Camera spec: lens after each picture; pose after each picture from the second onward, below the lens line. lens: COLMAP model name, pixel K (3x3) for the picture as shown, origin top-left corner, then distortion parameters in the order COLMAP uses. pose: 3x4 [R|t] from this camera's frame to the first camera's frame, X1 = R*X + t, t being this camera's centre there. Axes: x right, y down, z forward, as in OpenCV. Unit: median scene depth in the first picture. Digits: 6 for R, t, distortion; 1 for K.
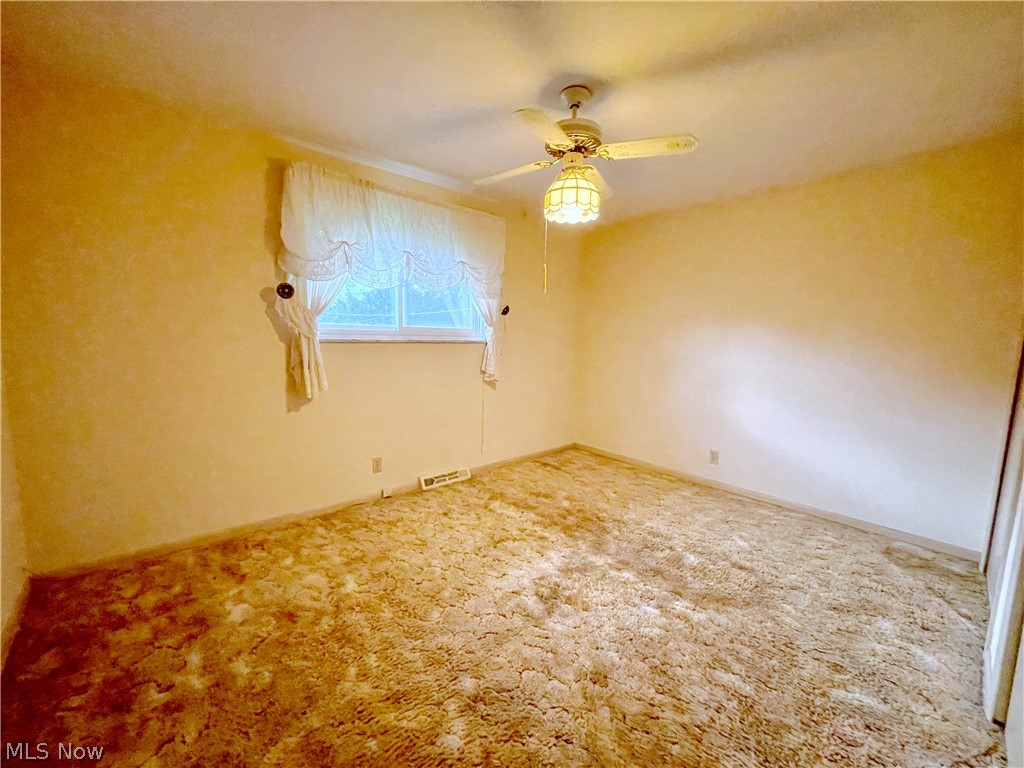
lens RADIAL K [[412.8, 0, 508.5], [0, 412.8, 386.8], [0, 0, 1]] dist [0.009085, 0.000034]
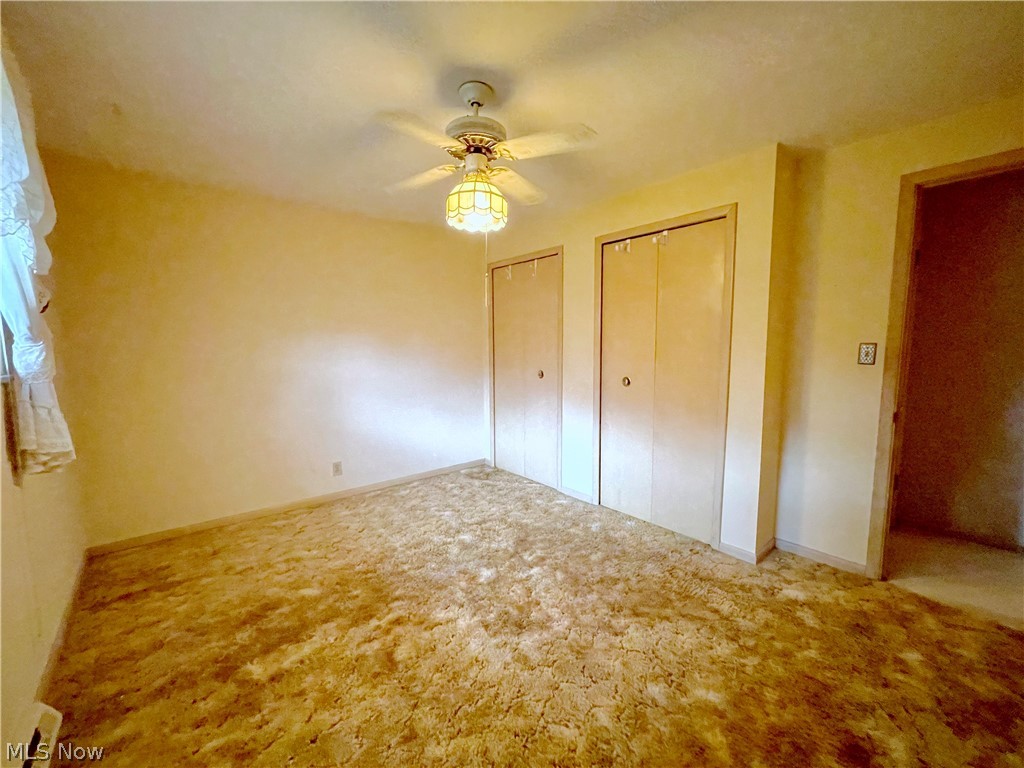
lens RADIAL K [[412.8, 0, 508.2], [0, 412.8, 383.3], [0, 0, 1]] dist [0.009085, 0.000034]
pose [[0.032494, -0.122764, 0.991904, -0.543922], [0.131271, 0.984355, 0.117530, -0.114742], [-0.990814, 0.126389, 0.048101, 0.623455]]
